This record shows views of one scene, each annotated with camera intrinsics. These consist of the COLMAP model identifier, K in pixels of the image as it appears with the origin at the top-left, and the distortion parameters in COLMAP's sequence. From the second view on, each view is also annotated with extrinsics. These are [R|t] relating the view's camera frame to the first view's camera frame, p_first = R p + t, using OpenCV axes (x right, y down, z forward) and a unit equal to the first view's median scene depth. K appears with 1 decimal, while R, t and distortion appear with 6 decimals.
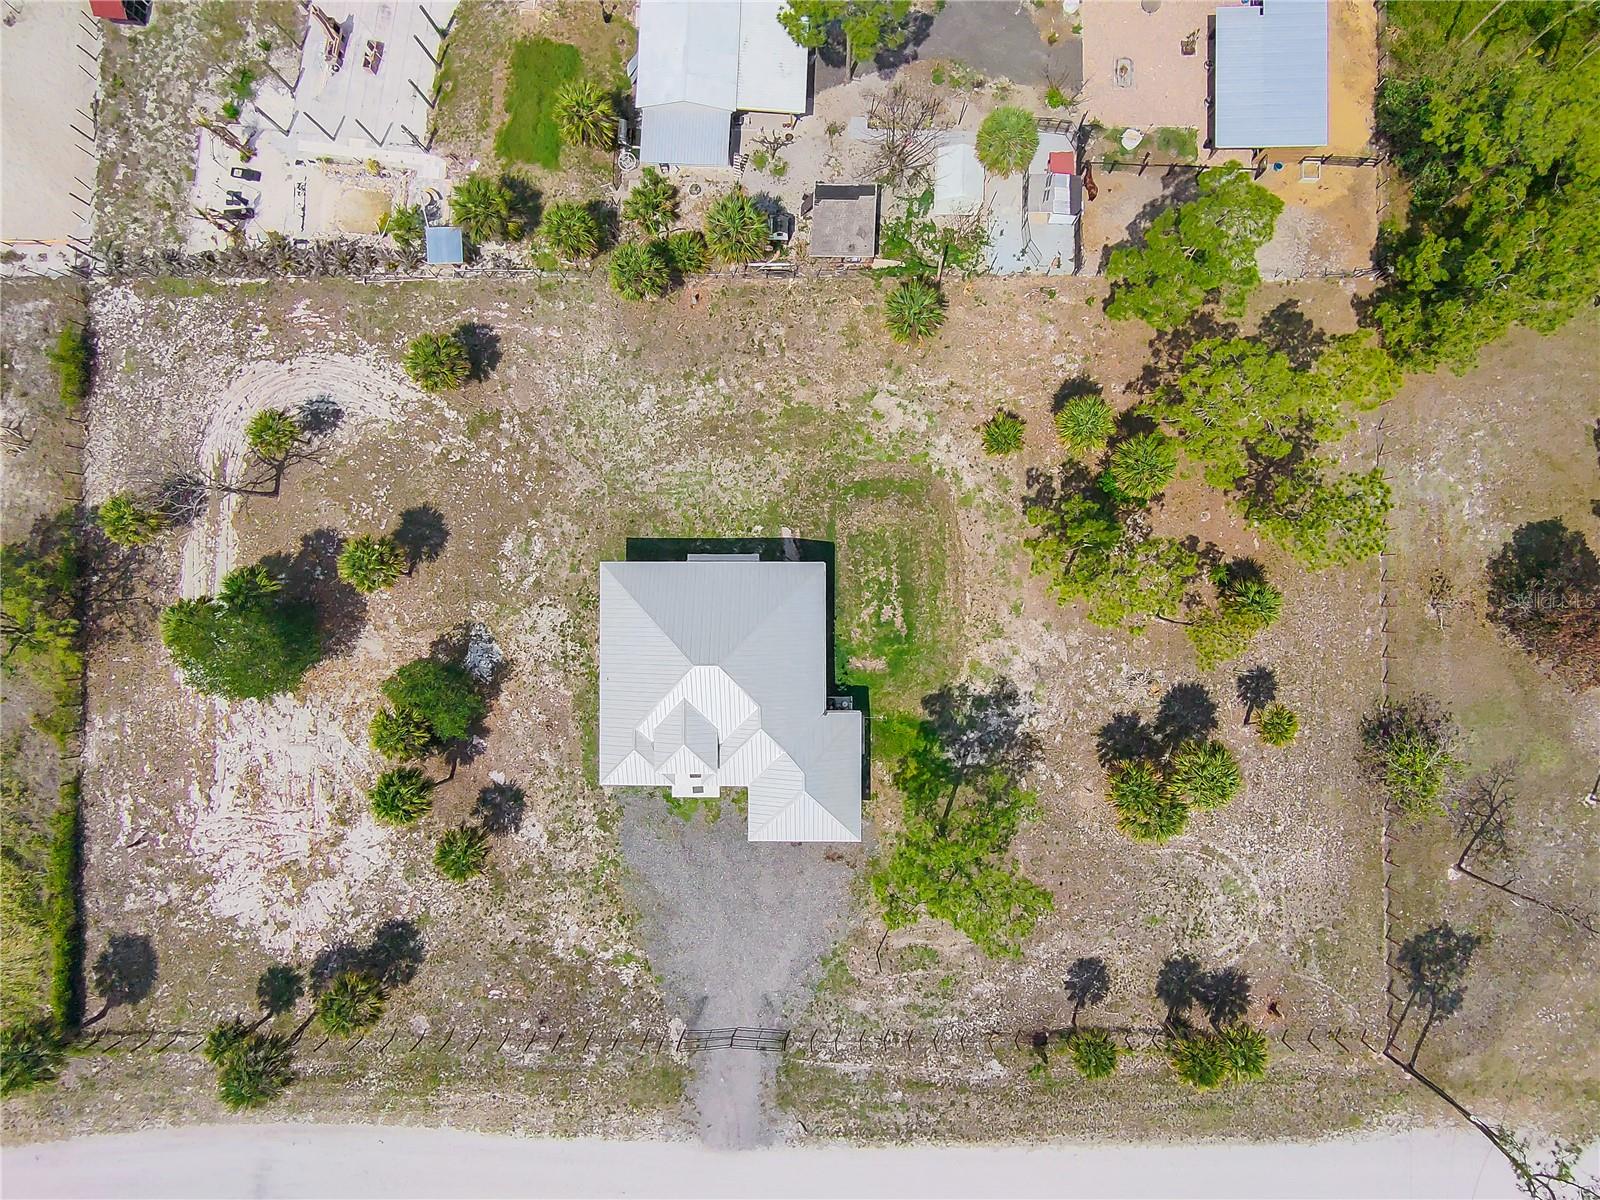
lens RADIAL K [[4556.6, 0, 800.0], [0, 4556.6, 600.0], [0, 0, 1]] dist [-0.188790, 2.798948]
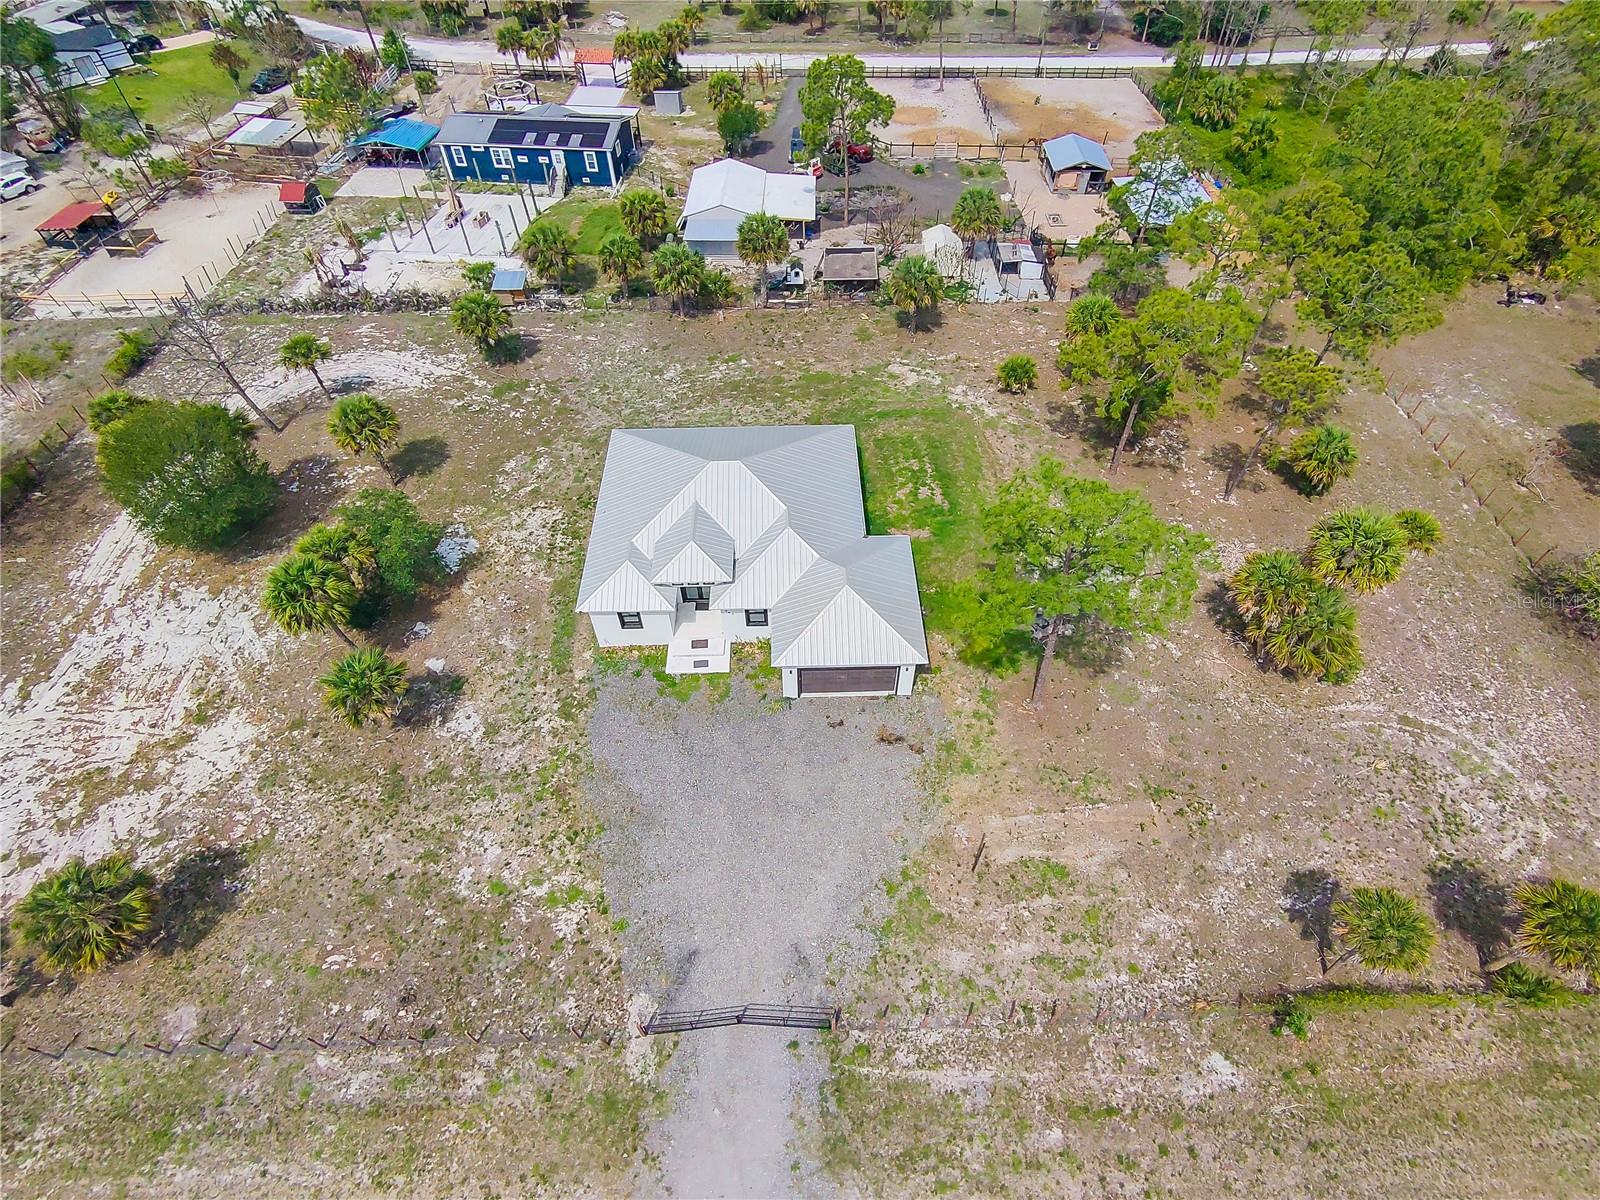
lens RADIAL K [[4556.6, 0, 800.0], [0, 4556.6, 600.0], [0, 0, 1]] dist [-0.188790, 2.798948]
pose [[0.999240, 0.028096, 0.027004, -0.025495], [0.038743, -0.641837, -0.765862, 0.595857], [-0.004185, 0.766326, -0.642438, 1.407127]]
